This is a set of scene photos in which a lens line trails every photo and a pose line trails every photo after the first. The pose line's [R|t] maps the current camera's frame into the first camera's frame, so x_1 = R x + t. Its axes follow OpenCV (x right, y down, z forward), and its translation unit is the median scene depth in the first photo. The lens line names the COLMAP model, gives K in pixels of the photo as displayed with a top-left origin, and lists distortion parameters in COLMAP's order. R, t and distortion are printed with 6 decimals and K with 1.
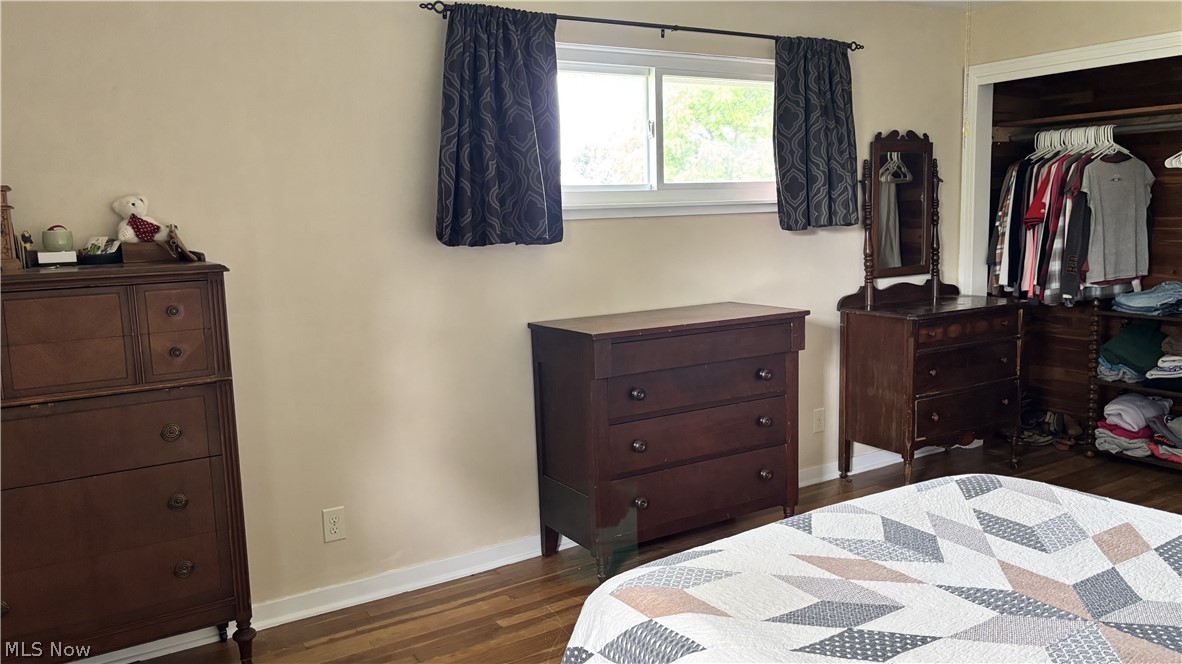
lens RADIAL K [[885.1, 0, 591.0], [0, 885.1, 332.0], [0, 0, 1]] dist [0.048081, -0.079686]
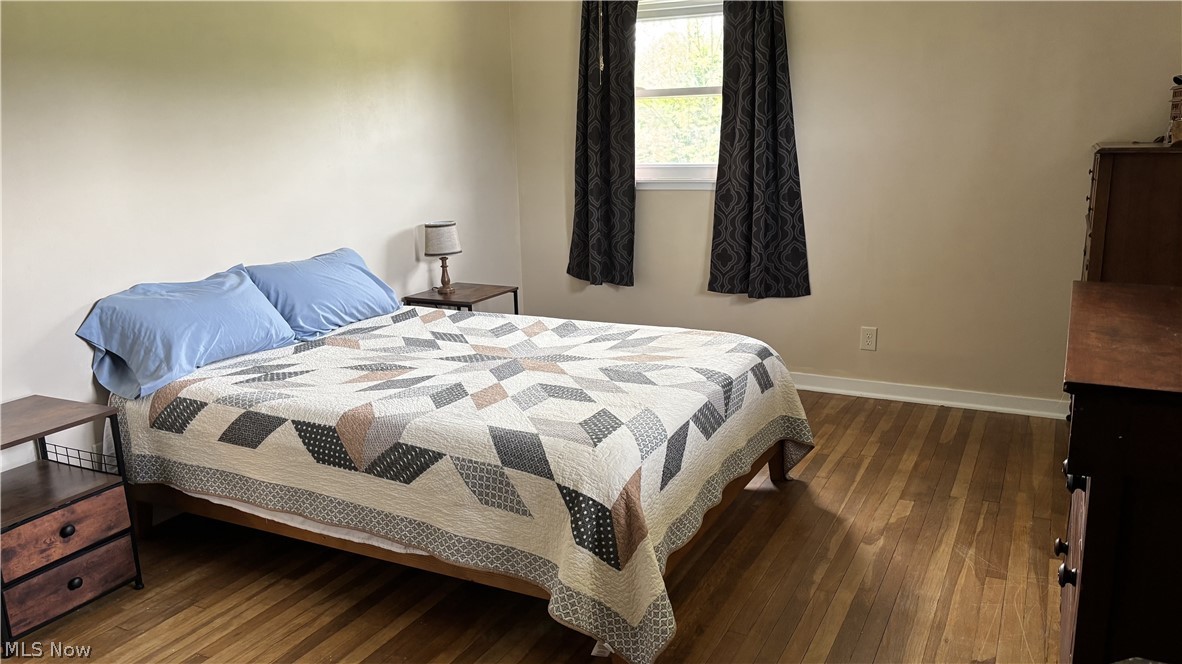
lens RADIAL K [[892.2, 0, 605.9], [0, 892.2, 333.8], [0, 0, 1]] dist [0.045901, -0.088374]
pose [[-0.846165, 0.161931, -0.507723, 0.675318], [-0.029658, 0.936933, 0.348249, -0.192915], [0.532095, 0.309734, -0.787997, 1.286754]]
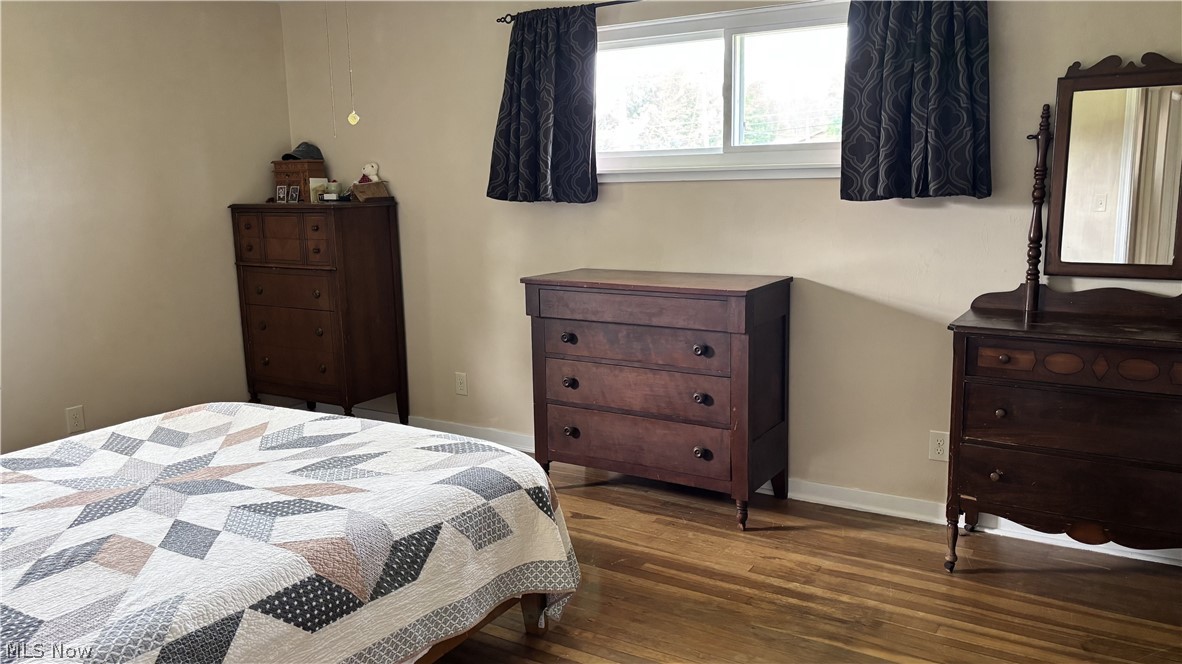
lens RADIAL K [[885.1, 0, 591.0], [0, 885.1, 332.0], [0, 0, 1]] dist [0.048081, -0.079686]
pose [[0.447533, 0.175490, -0.876879, 1.041956], [-0.114792, 0.983717, 0.138285, -0.095886], [0.886869, 0.038772, 0.460391, 0.478654]]
